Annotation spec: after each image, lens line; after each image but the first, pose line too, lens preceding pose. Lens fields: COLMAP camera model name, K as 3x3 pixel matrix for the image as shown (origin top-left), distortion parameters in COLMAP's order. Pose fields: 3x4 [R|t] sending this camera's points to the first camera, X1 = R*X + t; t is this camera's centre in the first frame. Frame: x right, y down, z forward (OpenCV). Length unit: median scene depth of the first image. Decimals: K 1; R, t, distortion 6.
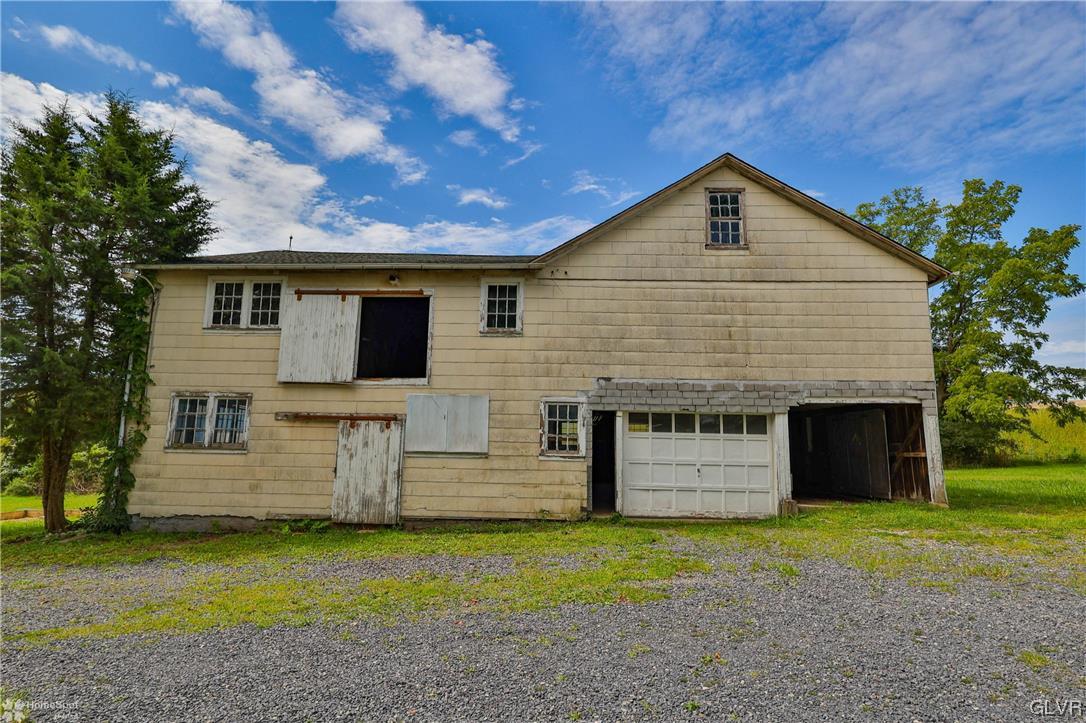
lens RADIAL K [[545.5, 0, 545.6], [0, 545.5, 366.2], [0, 0, 1]] dist [0.000529, 0.001765]
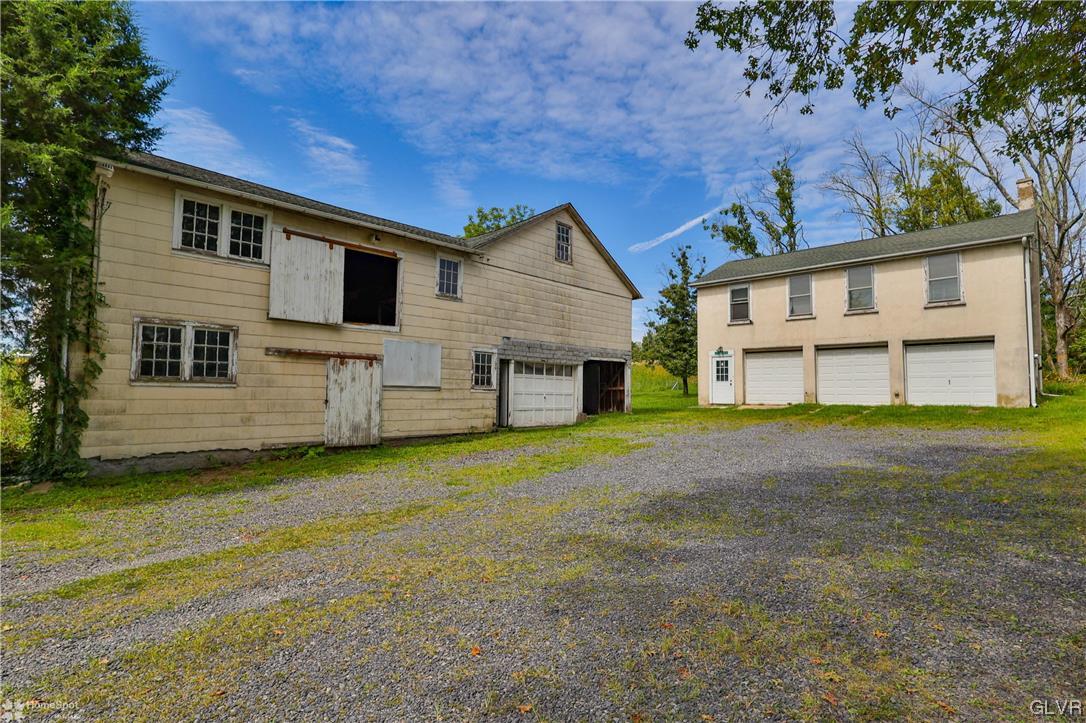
lens RADIAL K [[545.5, 0, 535.5], [0, 545.5, 360.6], [0, 0, 1]] dist [0.000529, 0.001765]
pose [[0.670765, 0.038013, 0.740695, -0.918421], [-0.110316, 0.992690, 0.048954, 0.003644], [-0.733420, -0.114547, 0.670055, -0.057964]]
